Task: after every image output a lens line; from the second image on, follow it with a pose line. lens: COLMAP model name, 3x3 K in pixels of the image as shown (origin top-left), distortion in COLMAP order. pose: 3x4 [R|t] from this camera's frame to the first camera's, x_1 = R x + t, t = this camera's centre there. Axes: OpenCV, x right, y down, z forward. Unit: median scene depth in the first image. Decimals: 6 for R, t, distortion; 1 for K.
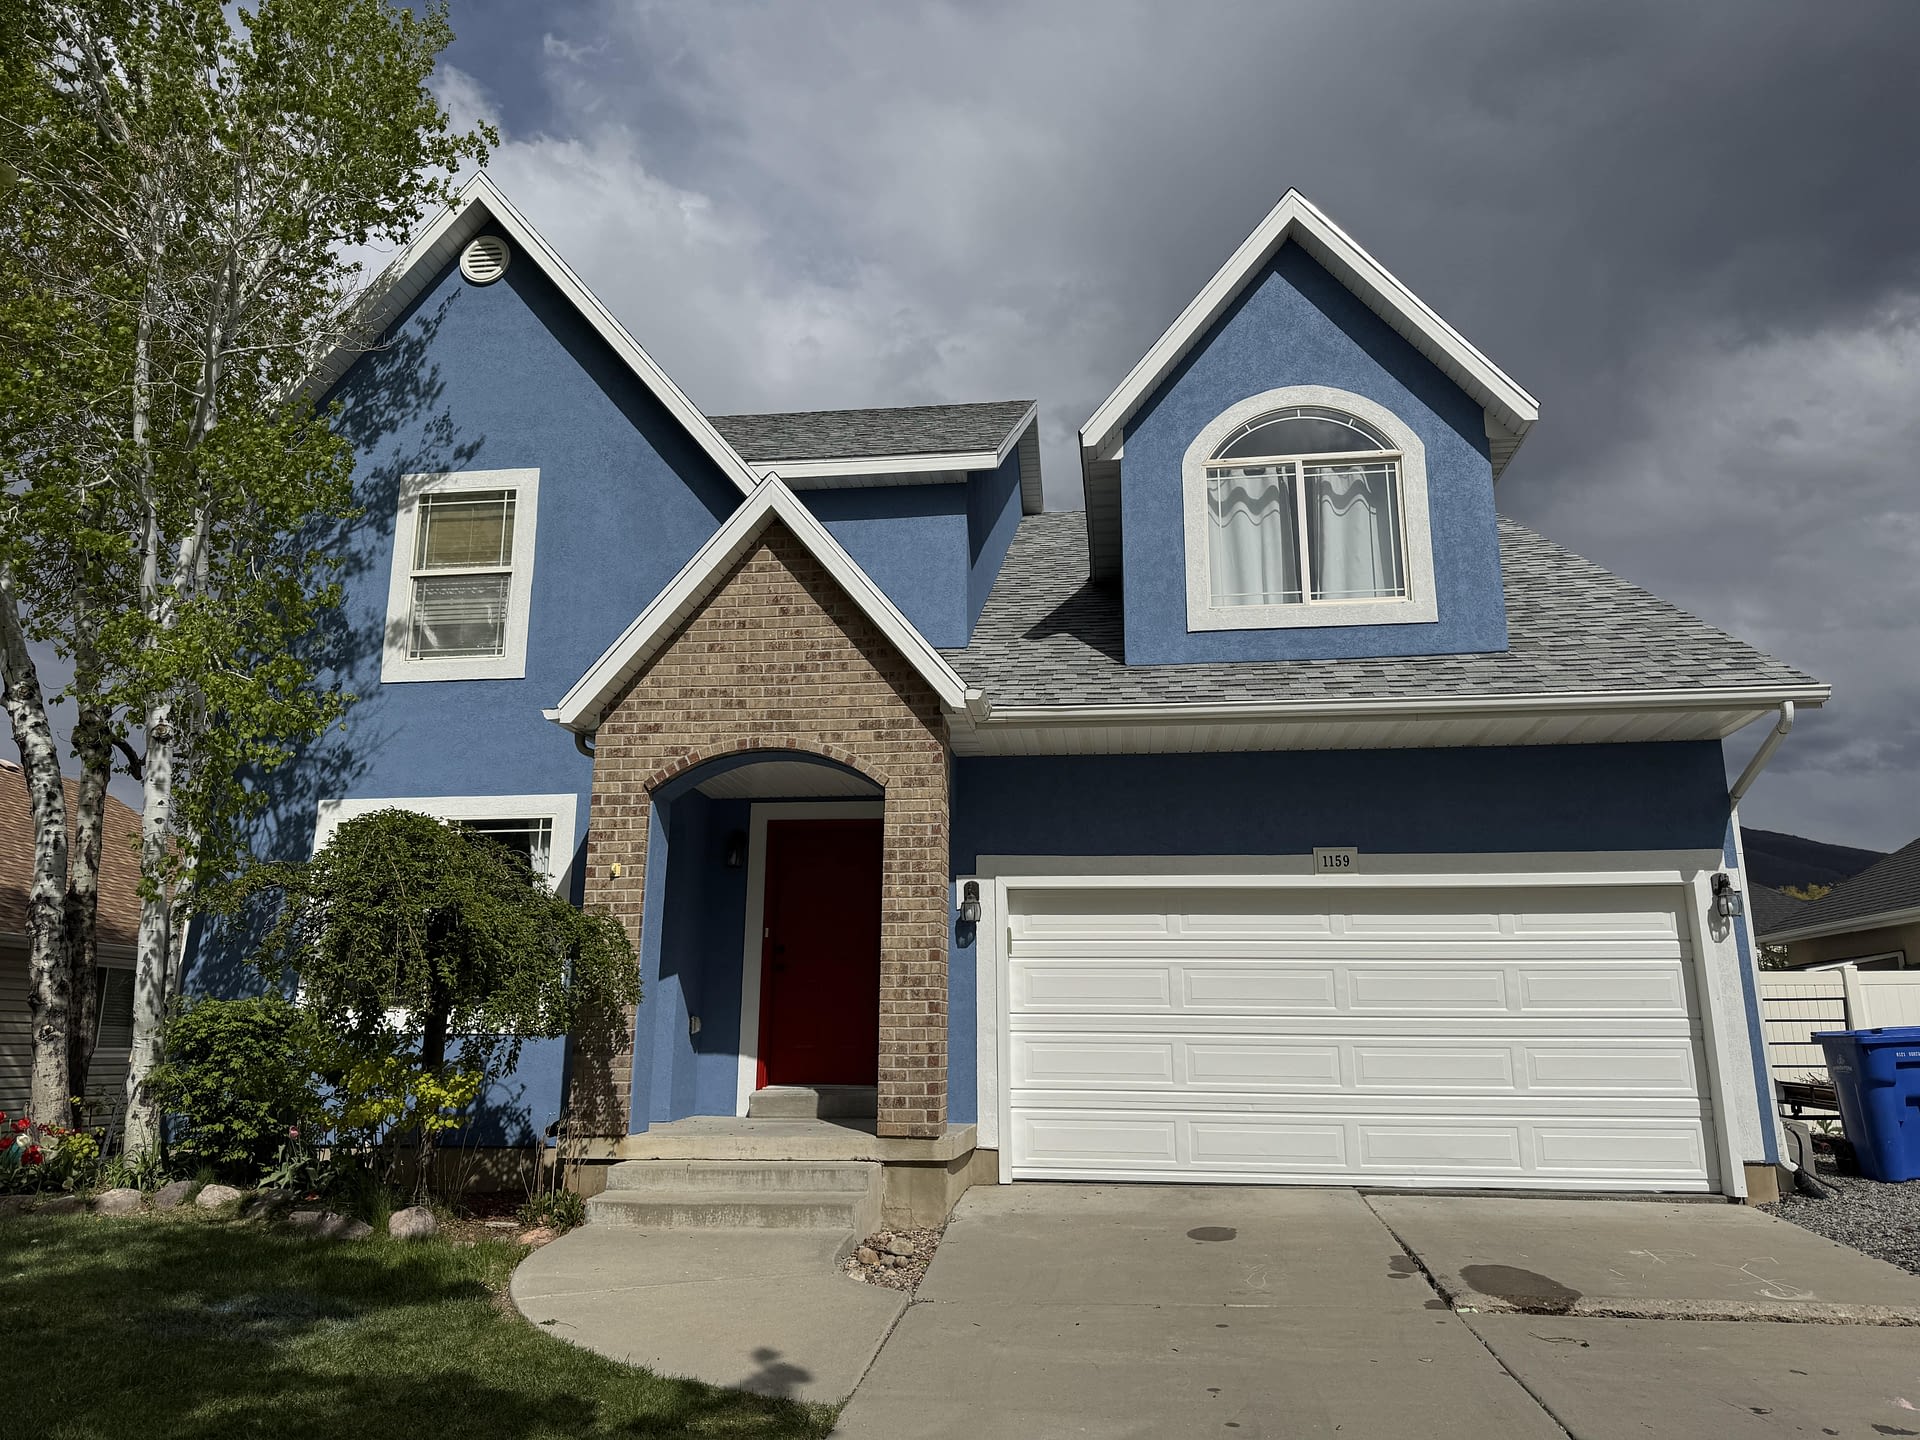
lens RADIAL K [[1443.4, 0, 958.1], [0, 1443.4, 721.1], [0, 0, 1]] dist [-0.042248, 0.019035]
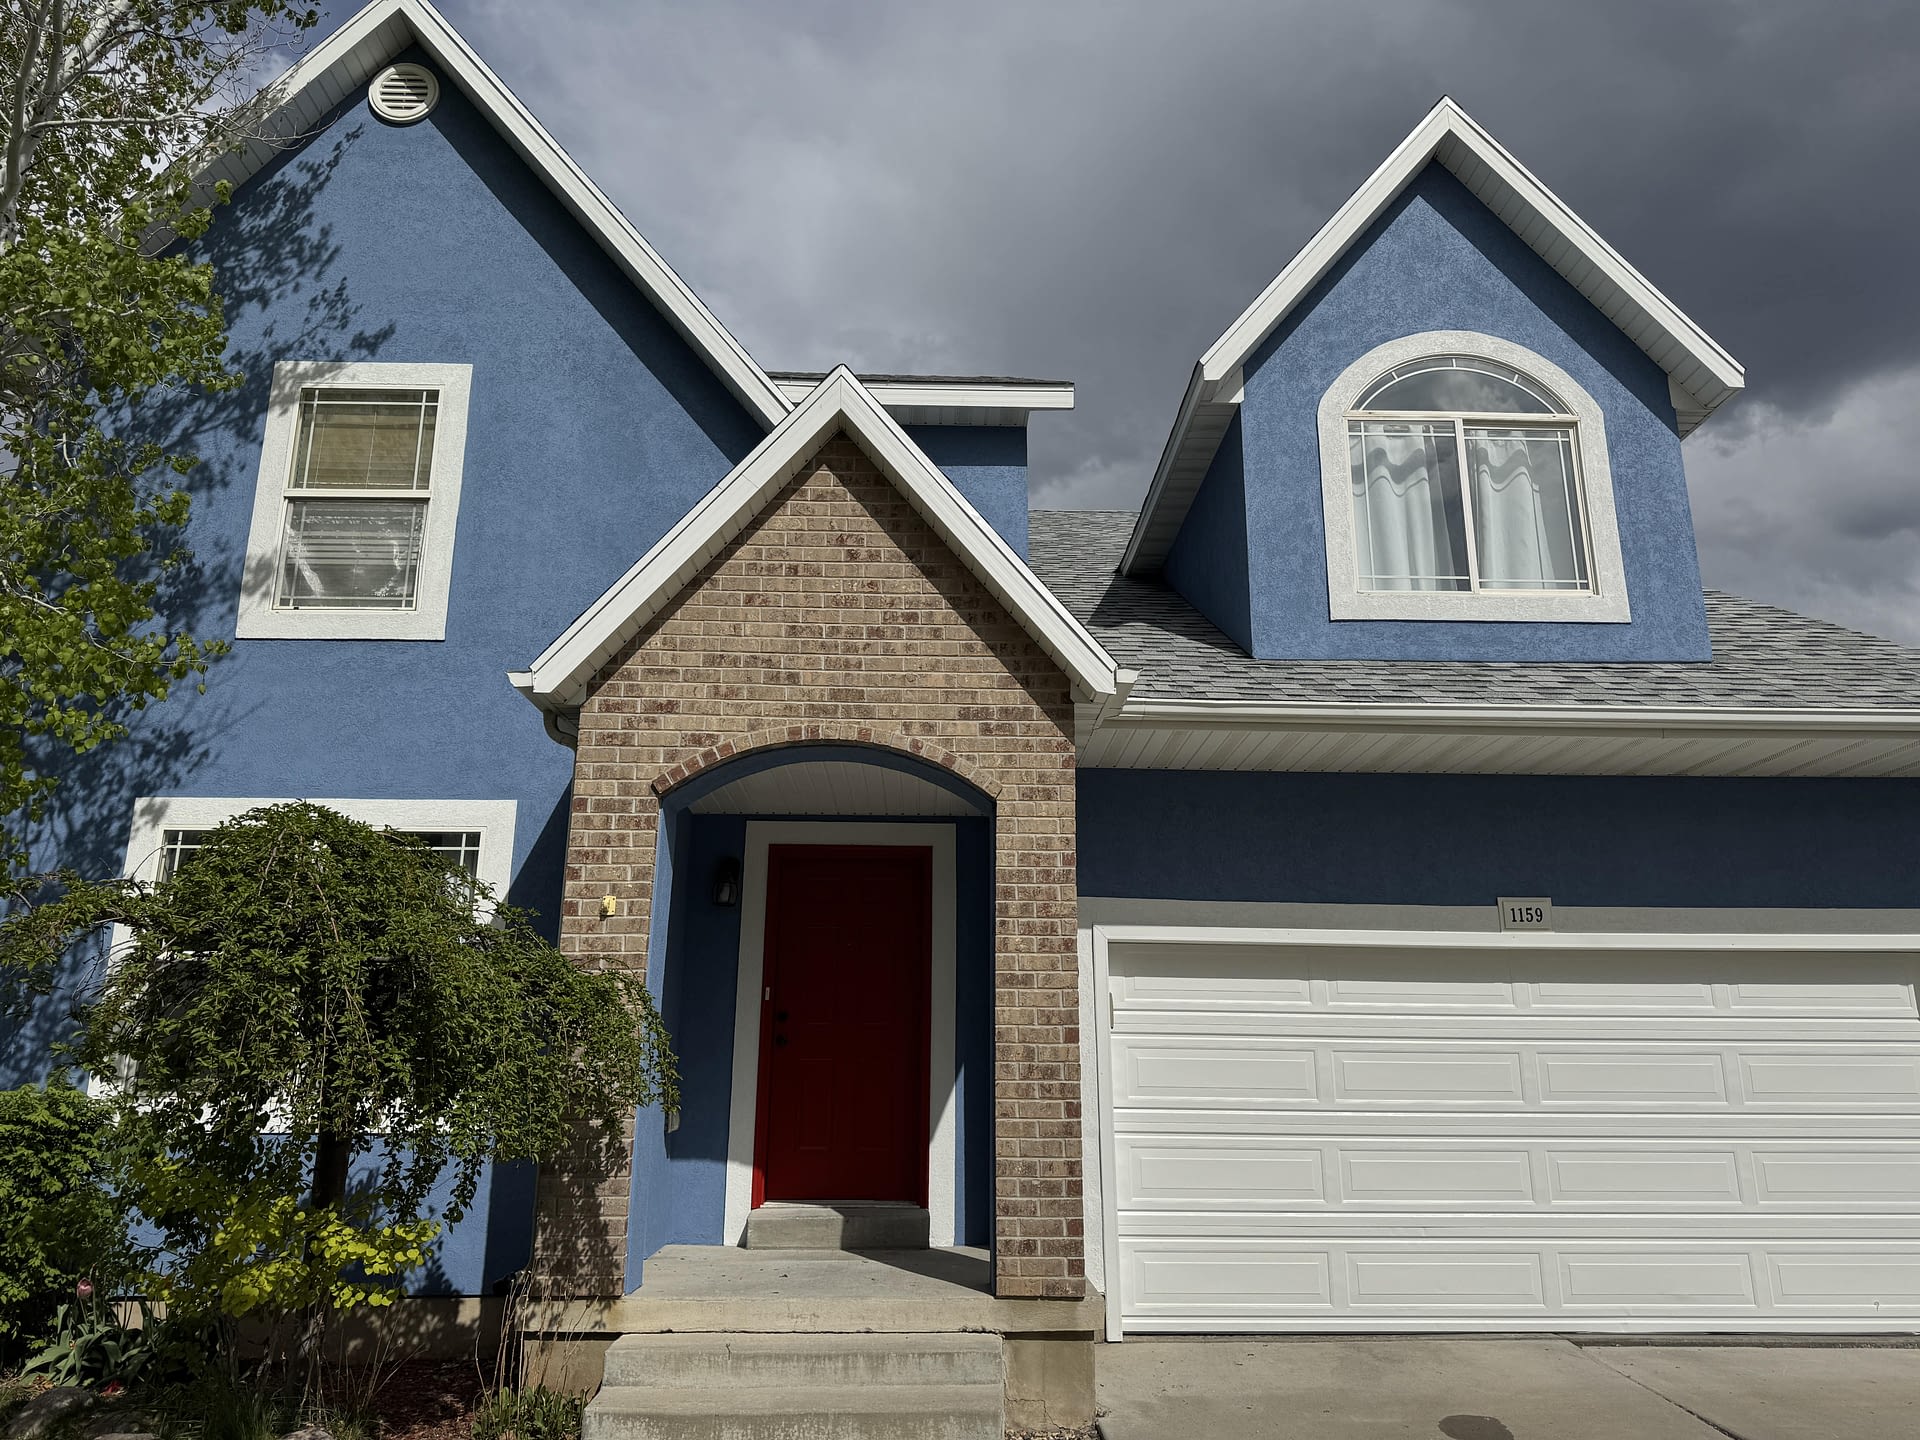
lens RADIAL K [[1443.4, 0, 967.3], [0, 1443.4, 721.2], [0, 0, 1]] dist [-0.042248, 0.019035]
pose [[0.987776, 0.041132, 0.150353, -0.158169], [-0.036142, 0.998706, -0.035773, 0.029600], [-0.151630, 0.029902, 0.987985, 0.256546]]
